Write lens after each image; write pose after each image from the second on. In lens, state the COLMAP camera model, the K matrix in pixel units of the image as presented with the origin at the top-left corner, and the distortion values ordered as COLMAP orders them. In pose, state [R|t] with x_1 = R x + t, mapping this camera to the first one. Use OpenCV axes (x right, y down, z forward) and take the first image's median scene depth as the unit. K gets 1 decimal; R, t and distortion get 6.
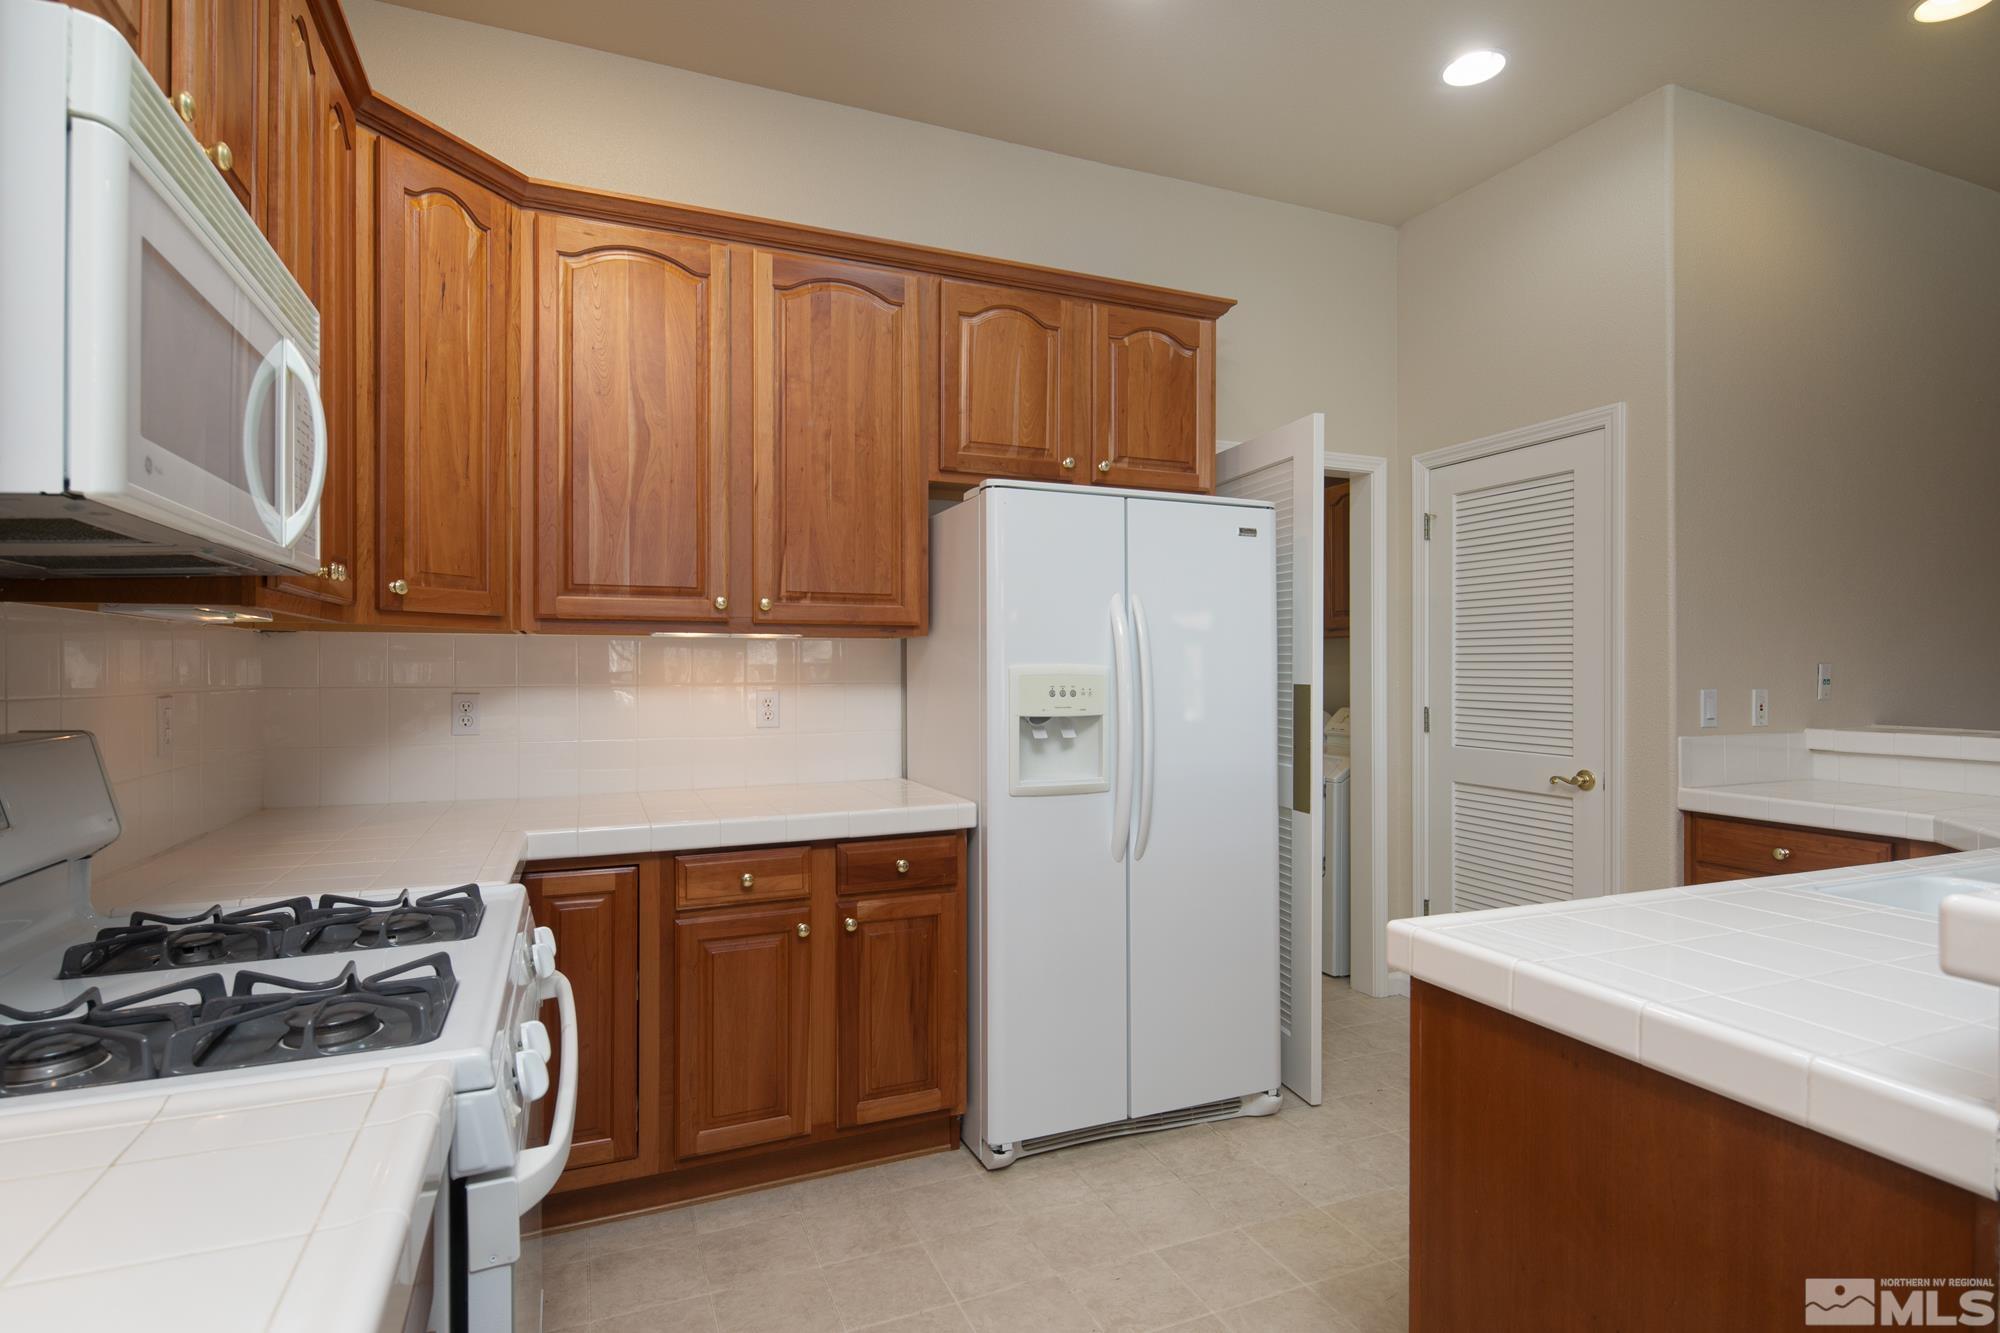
lens RADIAL K [[1014.7, 0, 1000.0], [0, 1014.7, 666.5], [0, 0, 1]] dist [0.001385, -0.000596]
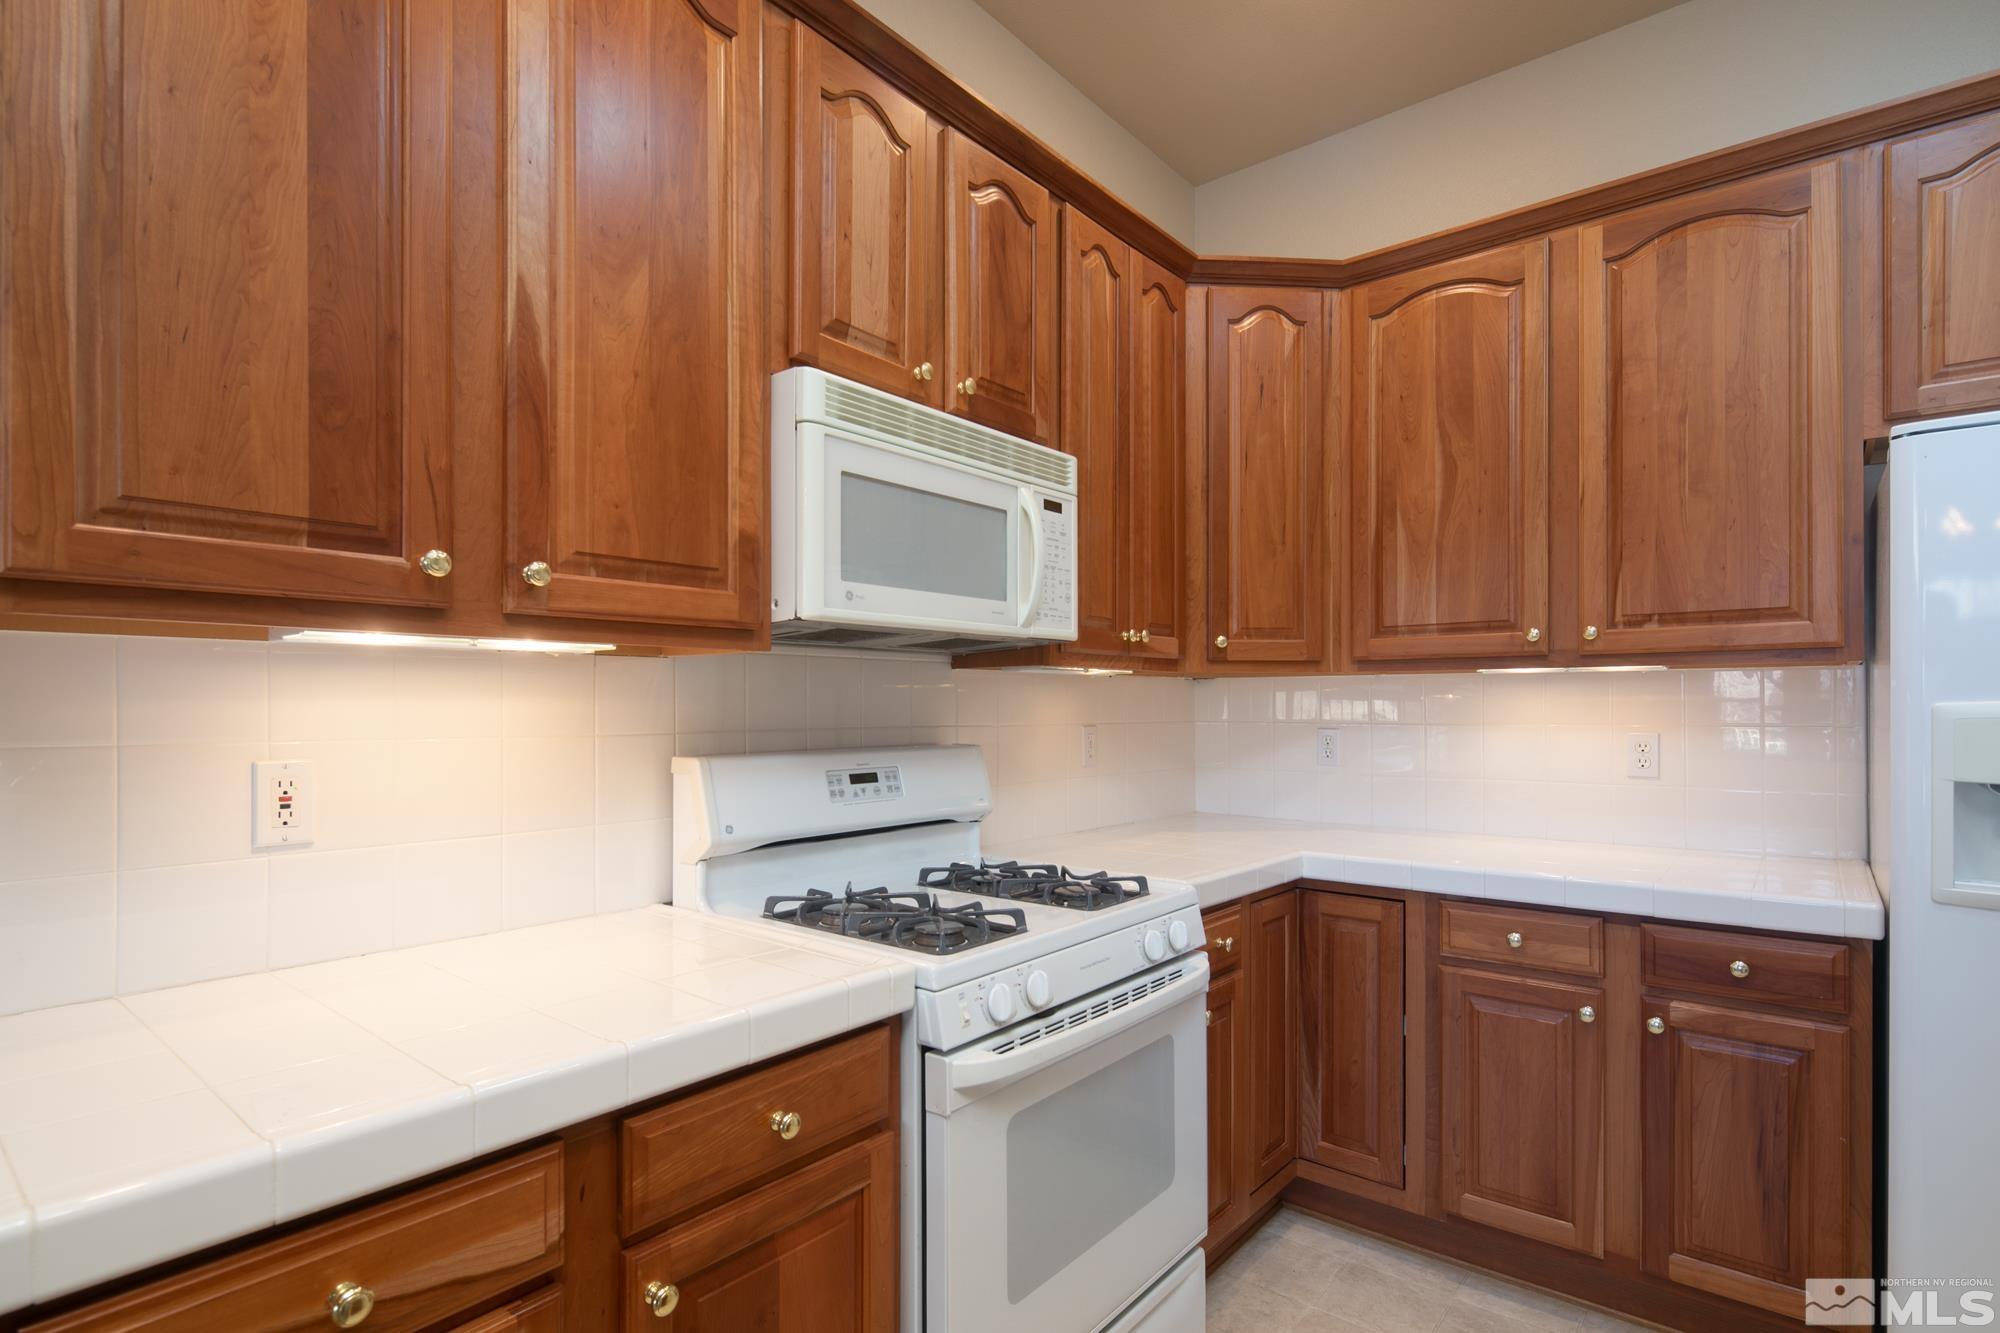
lens RADIAL K [[983.1, 0, 948.2], [0, 983.1, 702.3], [0, 0, 1]] dist [-0.001160, -0.001005]
pose [[0.434508, -0.004996, -0.900654, 0.299906], [0.002245, 0.999988, -0.004464, 0.000308], [0.900665, -0.000082, 0.434514, 0.150710]]
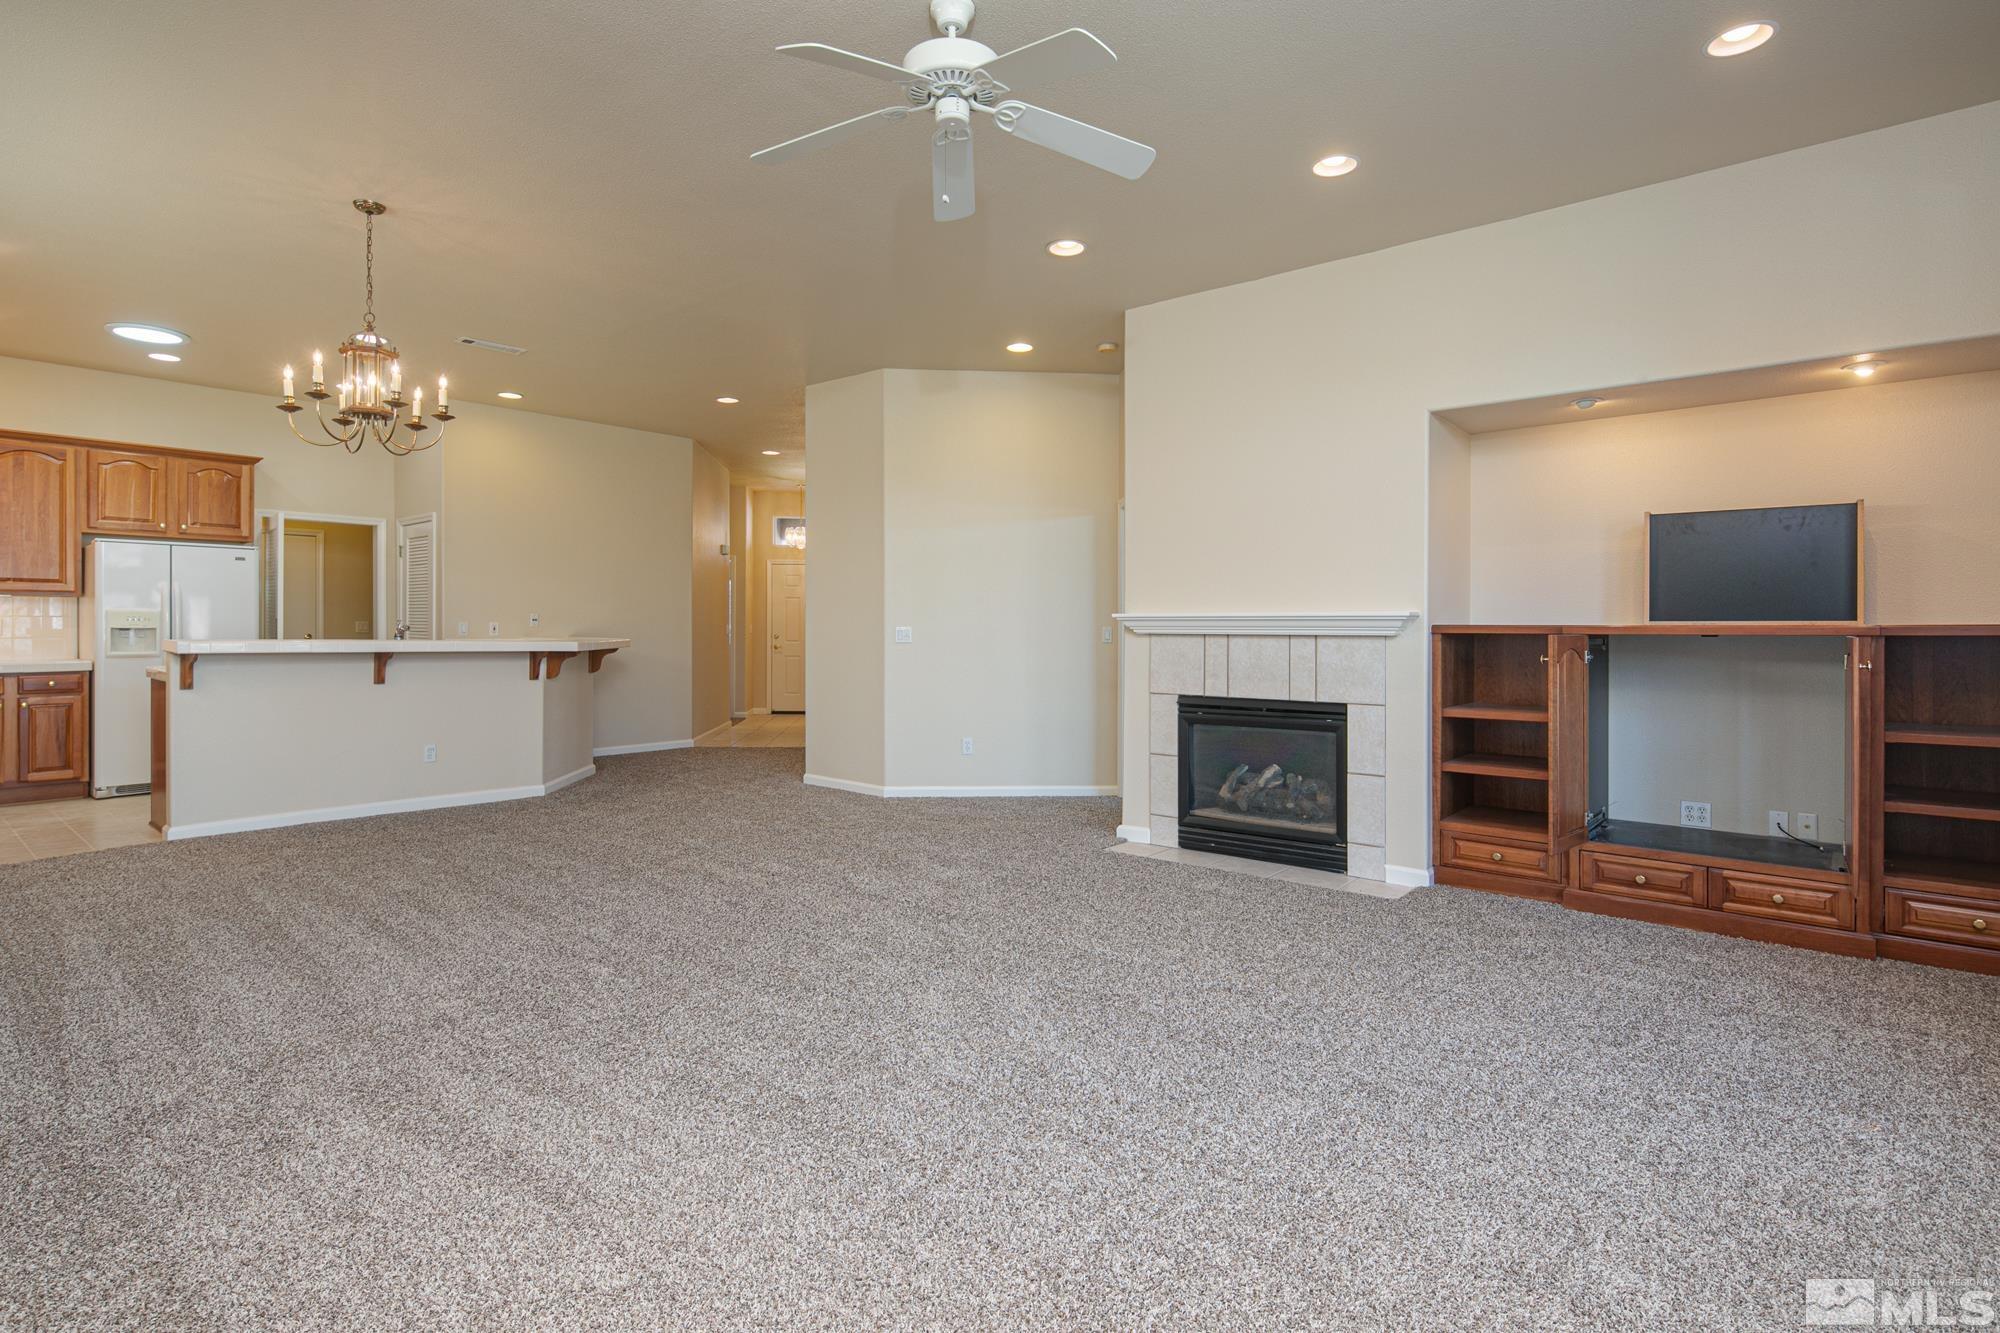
lens RADIAL K [[976.2, 0, 993.1], [0, 976.2, 640.3], [0, 0, 1]] dist [-0.001102, -0.000914]
pose [[0.899406, -0.001842, 0.437111, 0.976464], [-0.004650, 0.999894, 0.013780, 0.035304], [-0.437090, -0.014426, 0.899302, -2.293148]]
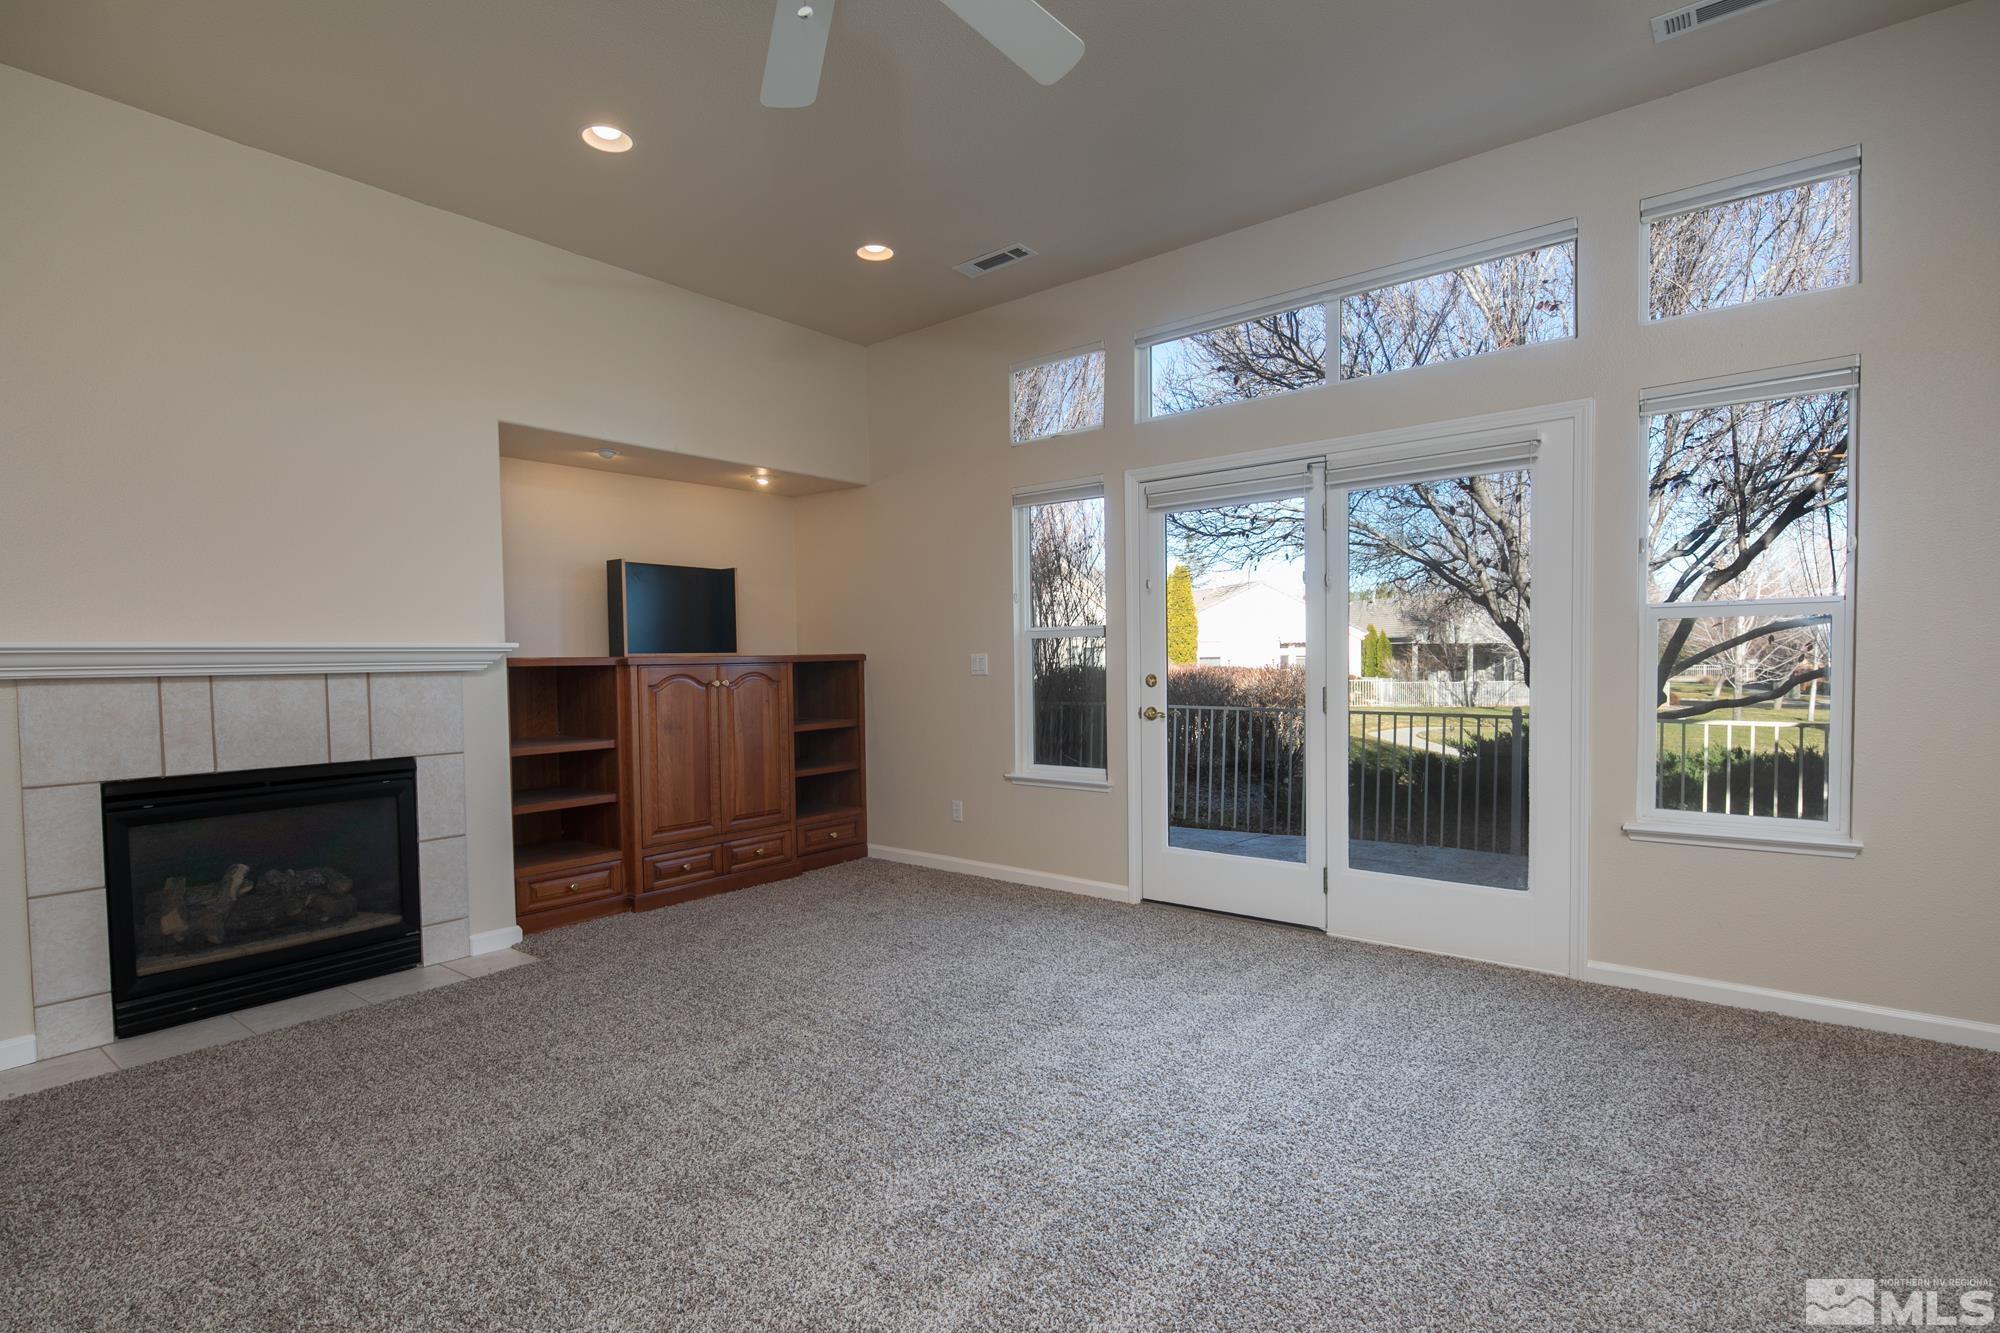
lens RADIAL K [[963.5, 0, 997.6], [0, 963.5, 683.9], [0, 0, 1]] dist [-0.002482, -0.000687]
pose [[-0.452418, -0.019542, 0.891592, 0.681730], [0.013835, 0.999486, 0.028927, 0.036346], [-0.891699, 0.025422, -0.451915, -1.094166]]
